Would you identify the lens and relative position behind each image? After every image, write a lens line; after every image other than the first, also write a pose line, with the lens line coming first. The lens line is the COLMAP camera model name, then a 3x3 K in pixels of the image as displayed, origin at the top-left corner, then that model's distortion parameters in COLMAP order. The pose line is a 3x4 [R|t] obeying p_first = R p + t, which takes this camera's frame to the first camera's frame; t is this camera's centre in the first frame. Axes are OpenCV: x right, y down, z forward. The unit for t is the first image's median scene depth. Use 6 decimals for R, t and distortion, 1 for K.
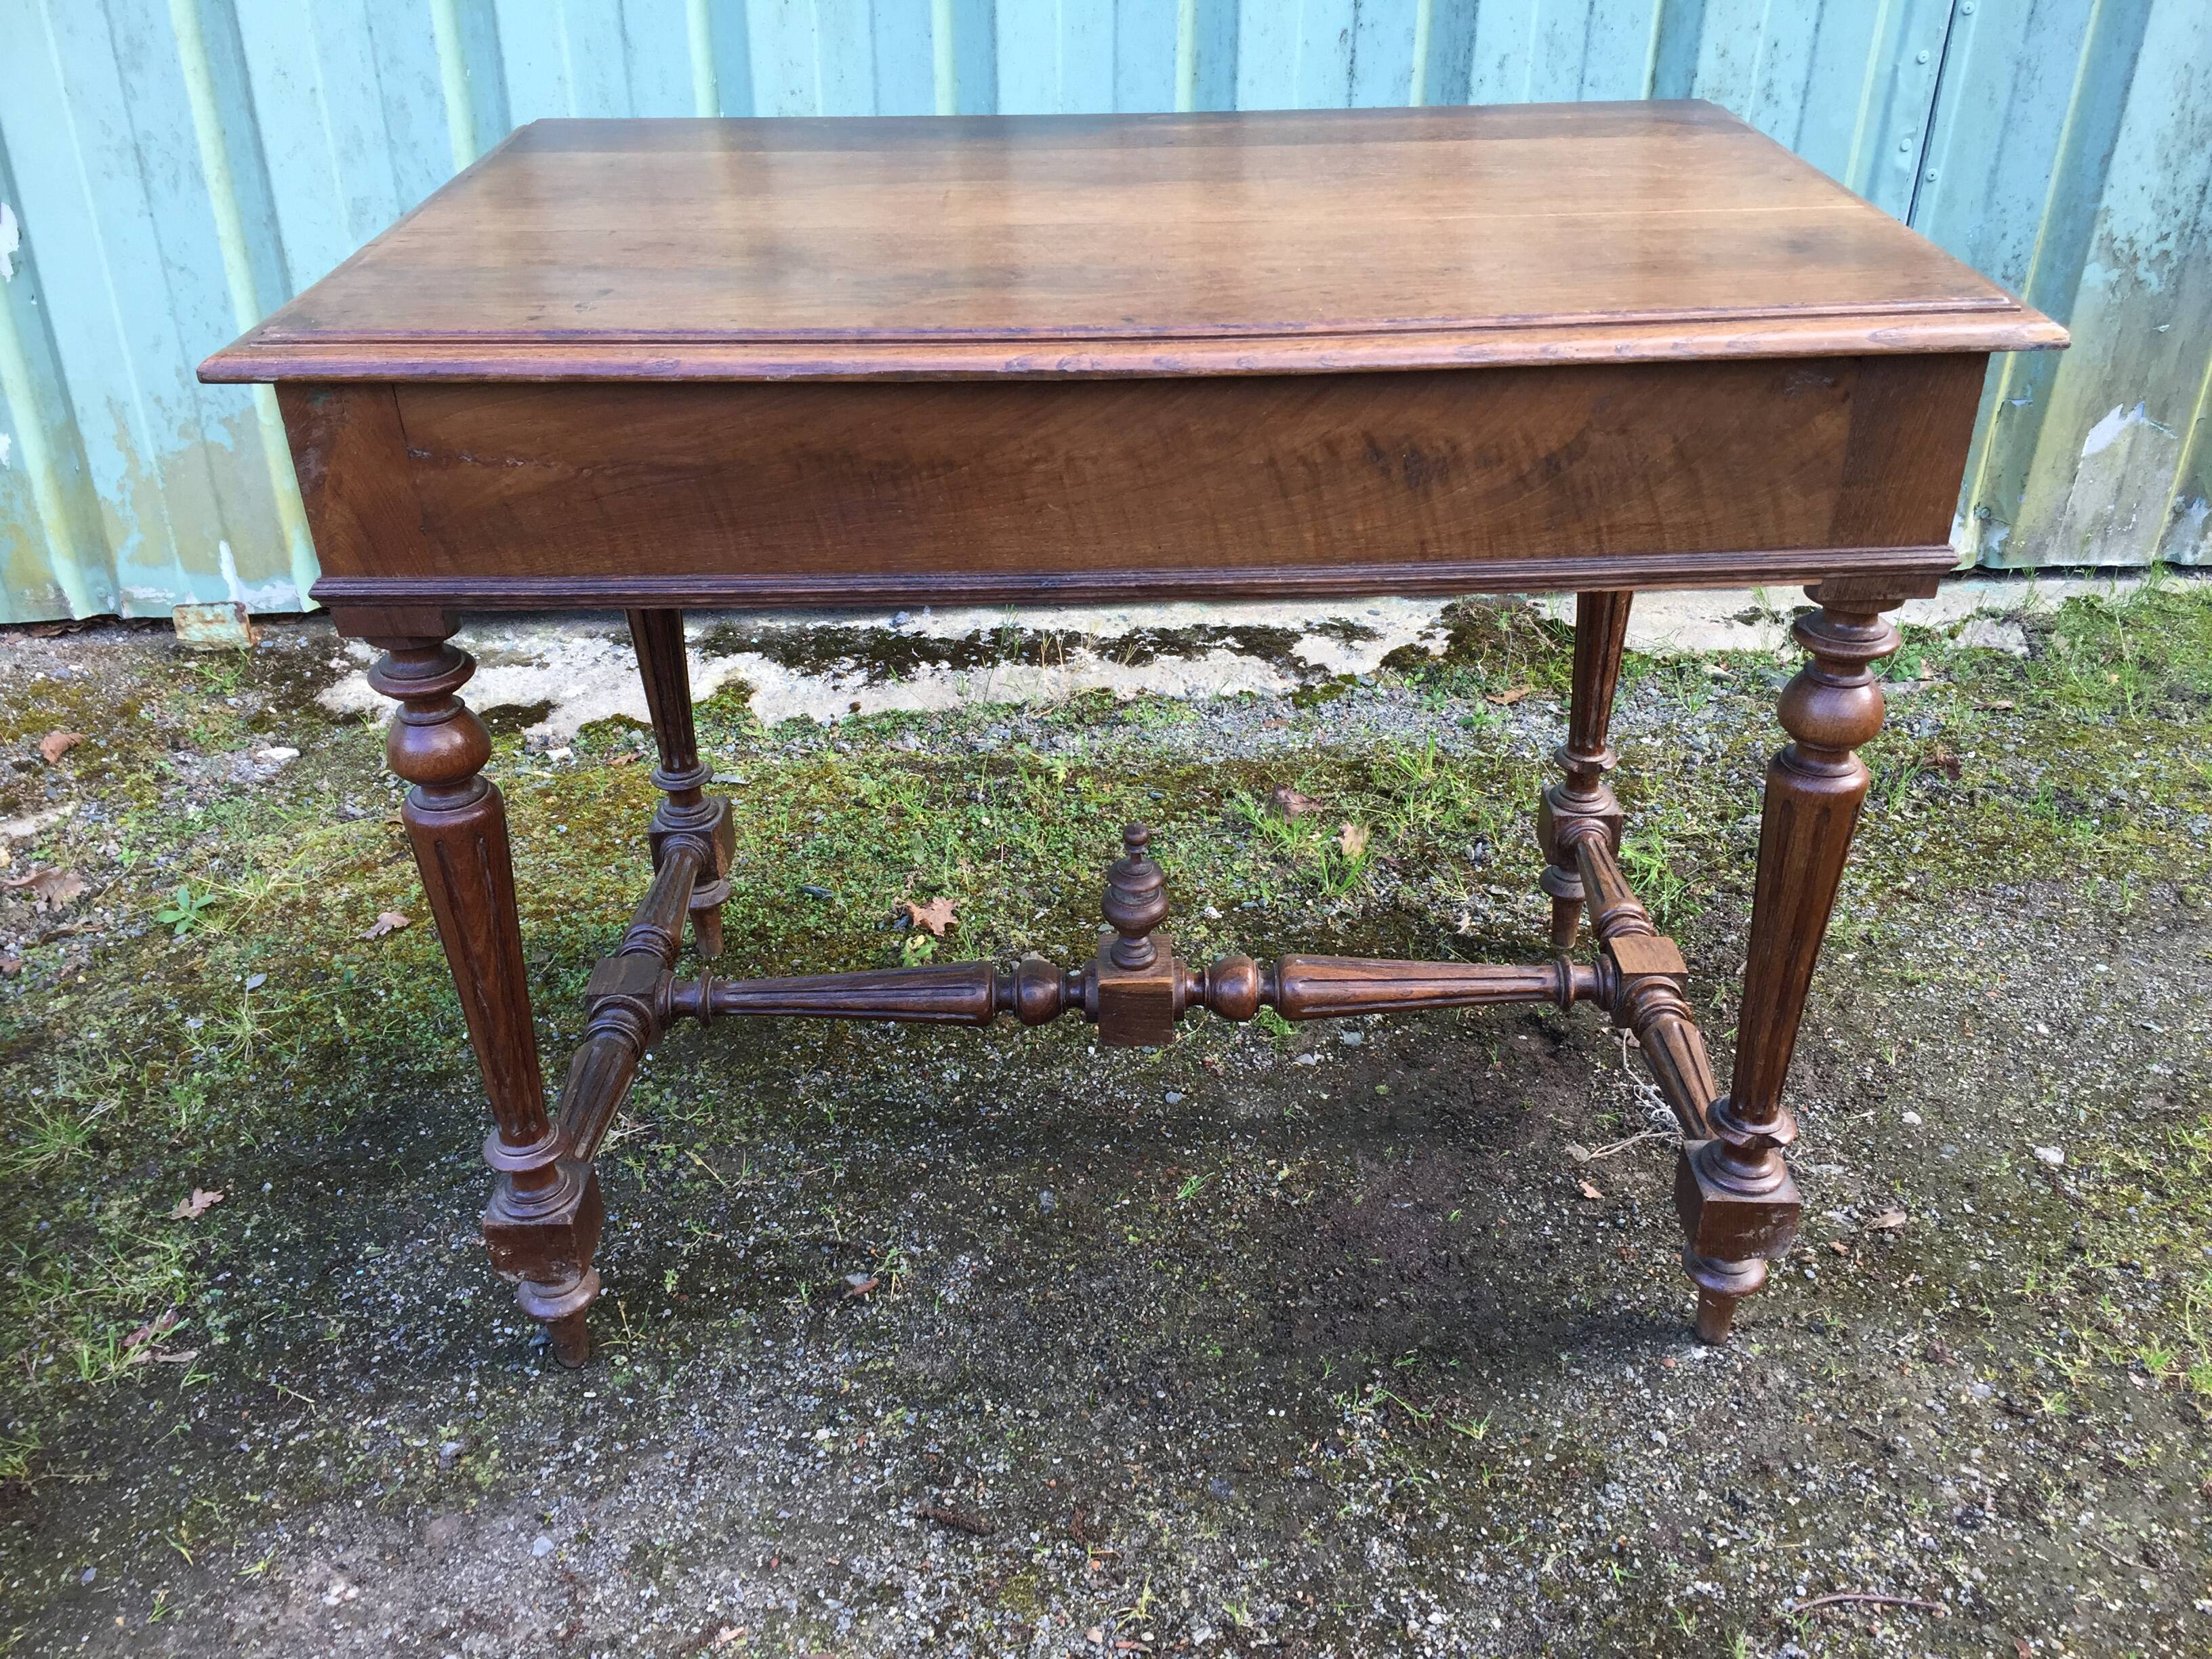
lens RADIAL K [[1866.6, 0, 1109.5], [0, 1866.6, 843.1], [0, 0, 1]] dist [0.079472, -0.106312]
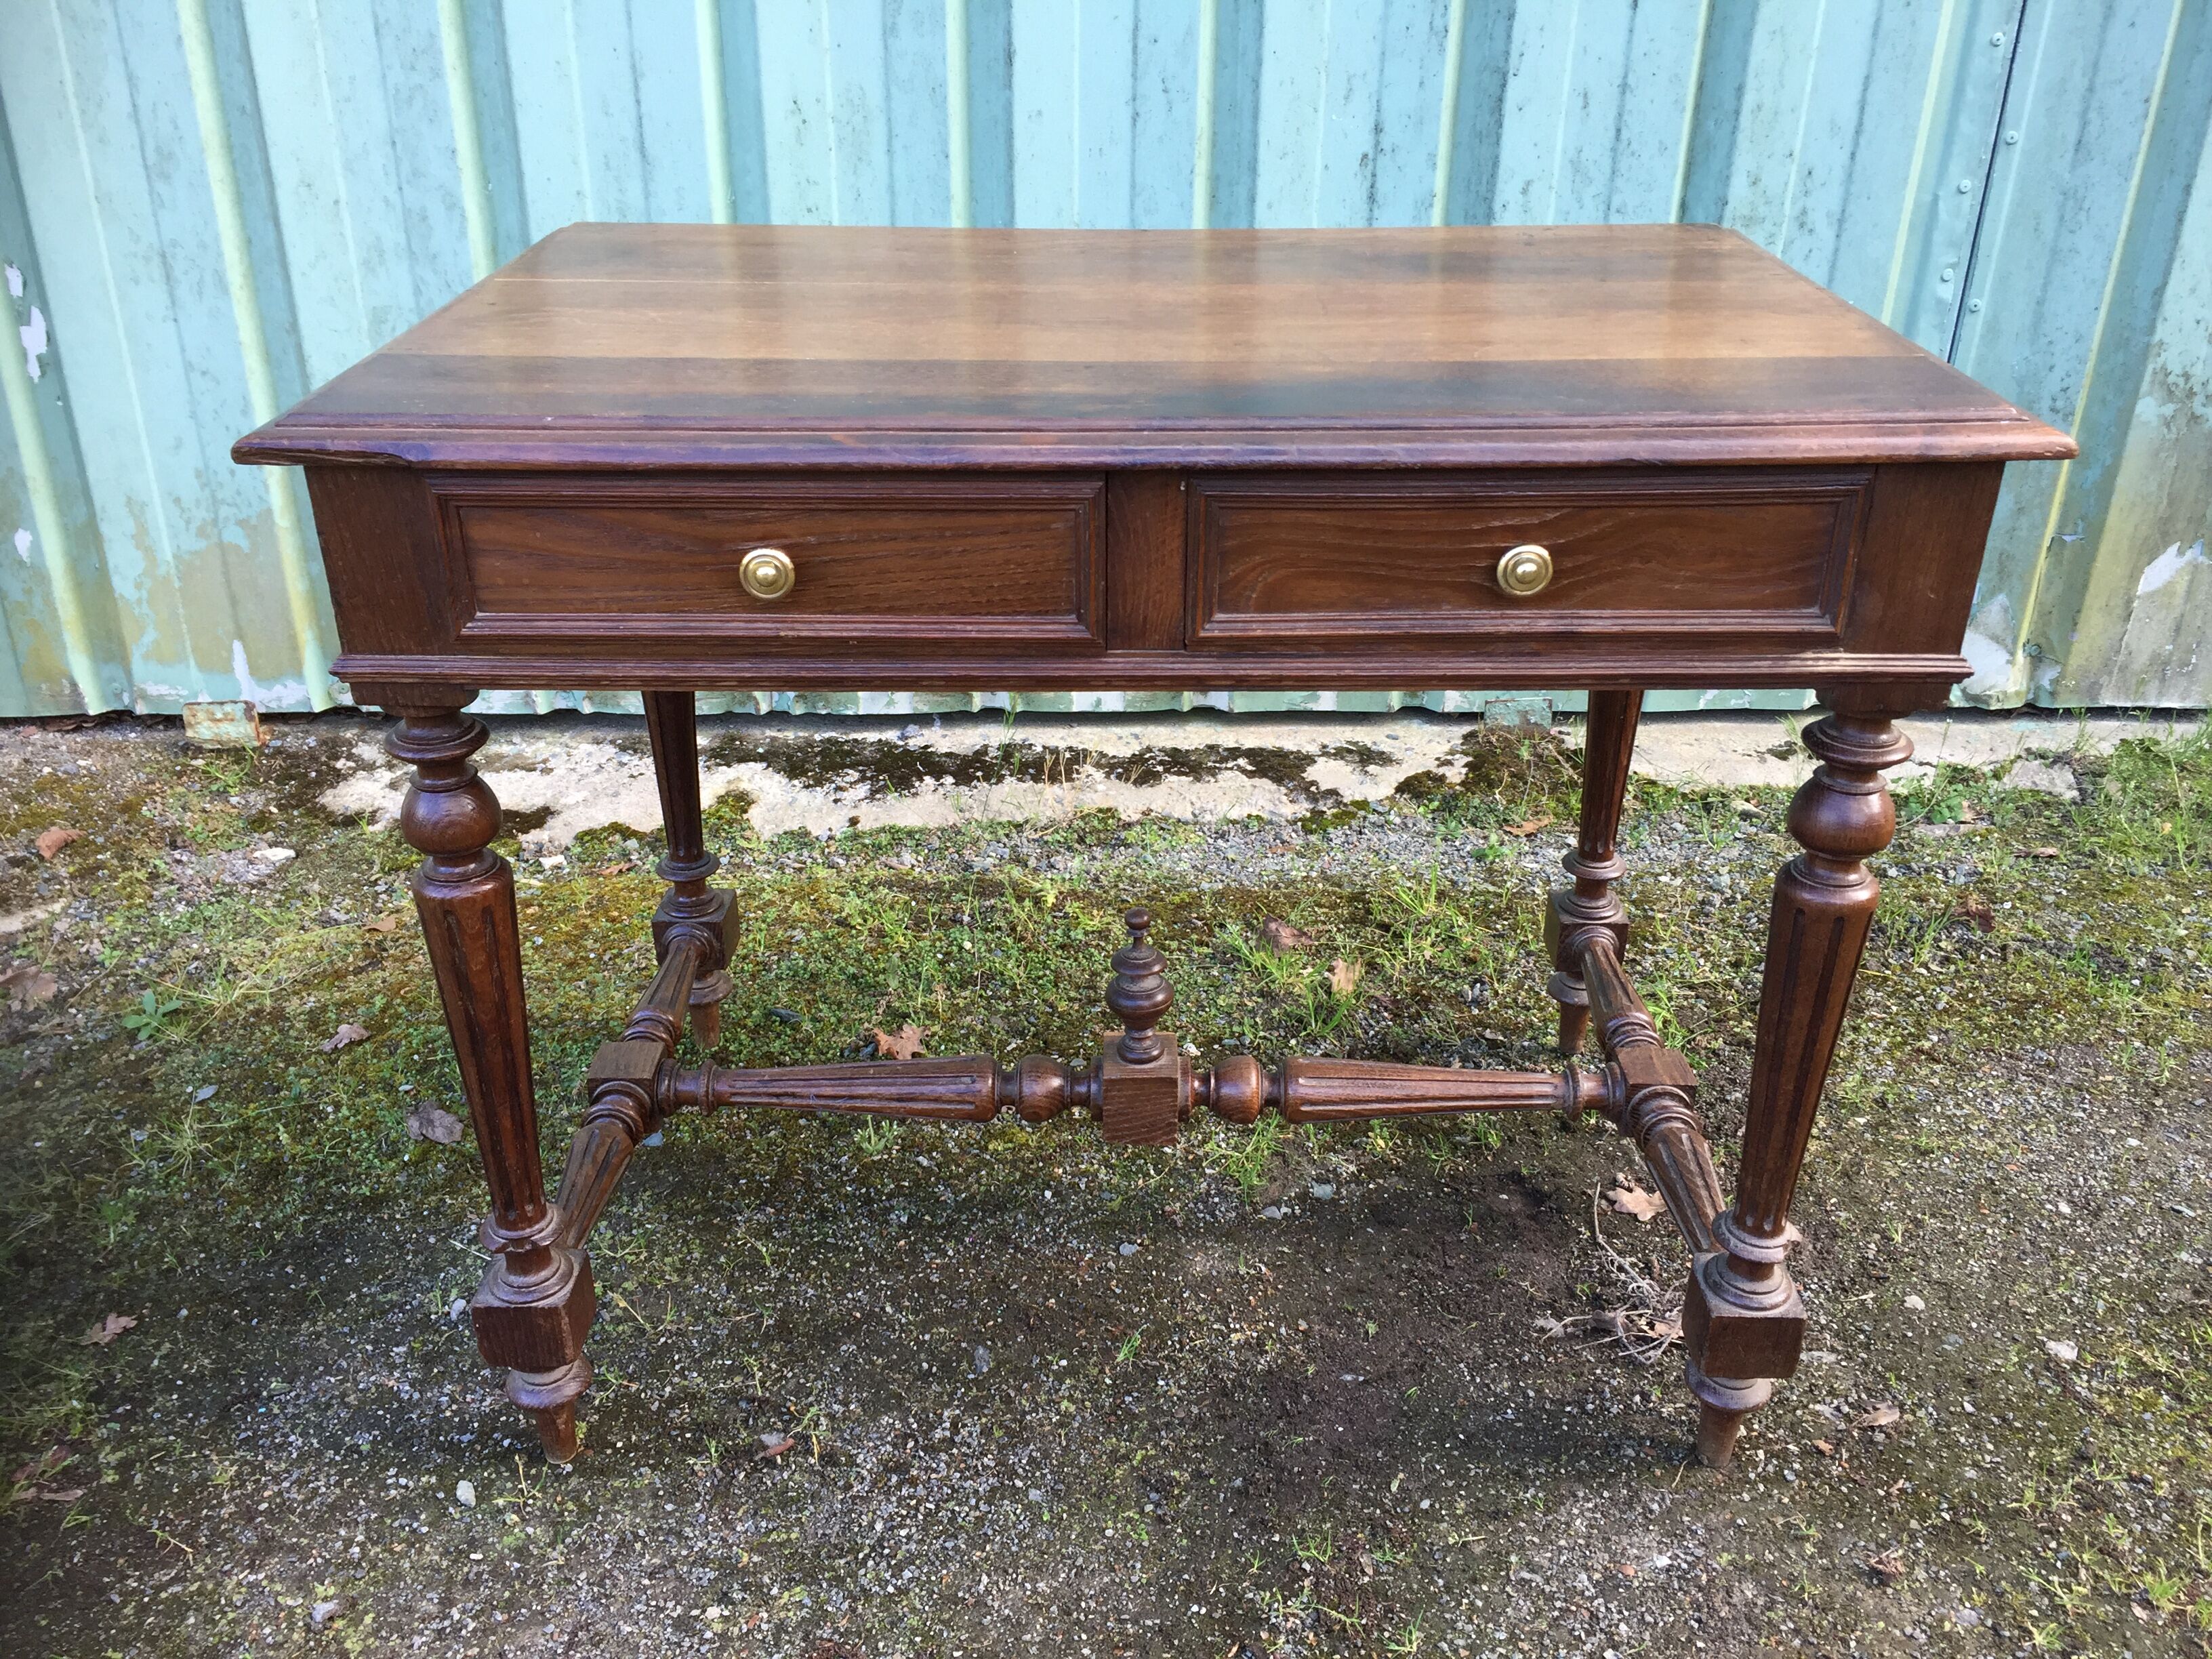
lens RADIAL K [[1870.5, 0, 1111.3], [0, 1870.5, 833.0], [0, 0, 1]] dist [0.079715, -0.108569]
pose [[0.998657, 0.026329, -0.044617, 0.056825], [-0.028855, 0.997960, -0.056951, -0.018876], [0.043026, 0.058161, 0.997380, 0.031624]]
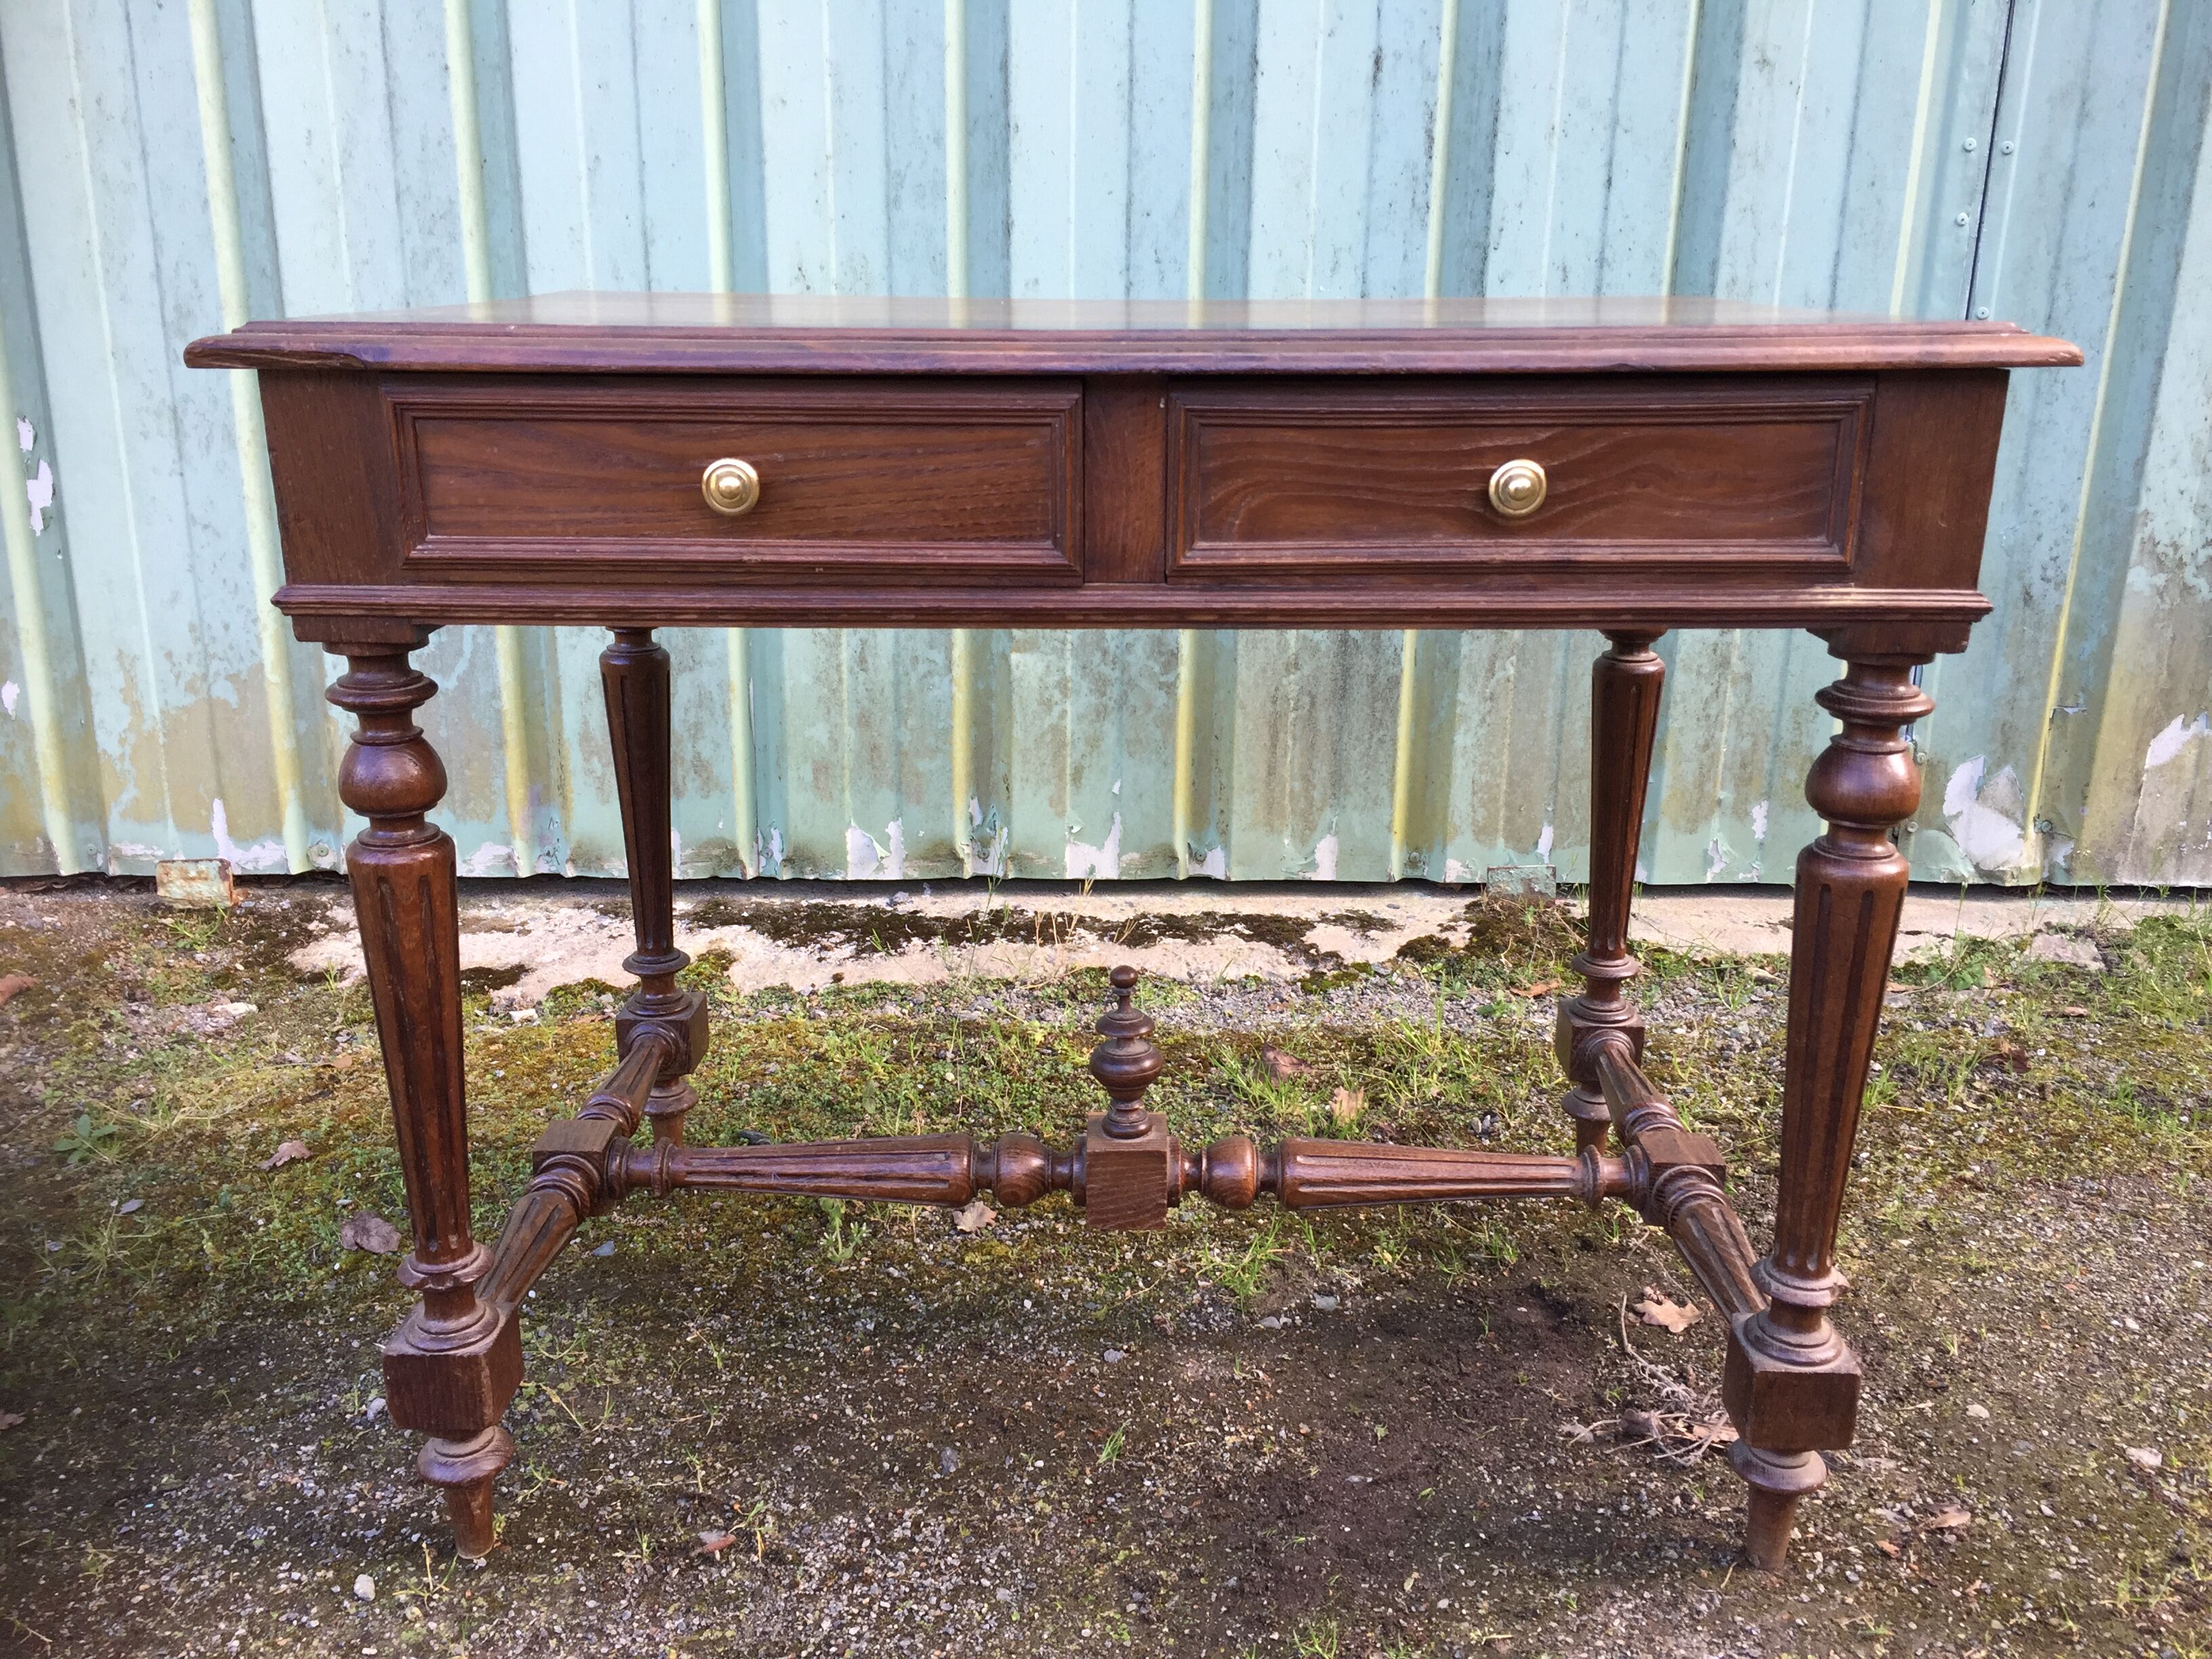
lens RADIAL K [[1866.6, 0, 1109.5], [0, 1866.6, 843.1], [0, 0, 1]] dist [0.079472, -0.106312]
pose [[0.998352, 0.023828, -0.052209, 0.065610], [-0.034858, 0.974465, -0.221816, 0.087997], [0.045590, 0.223271, 0.973690, 0.086600]]
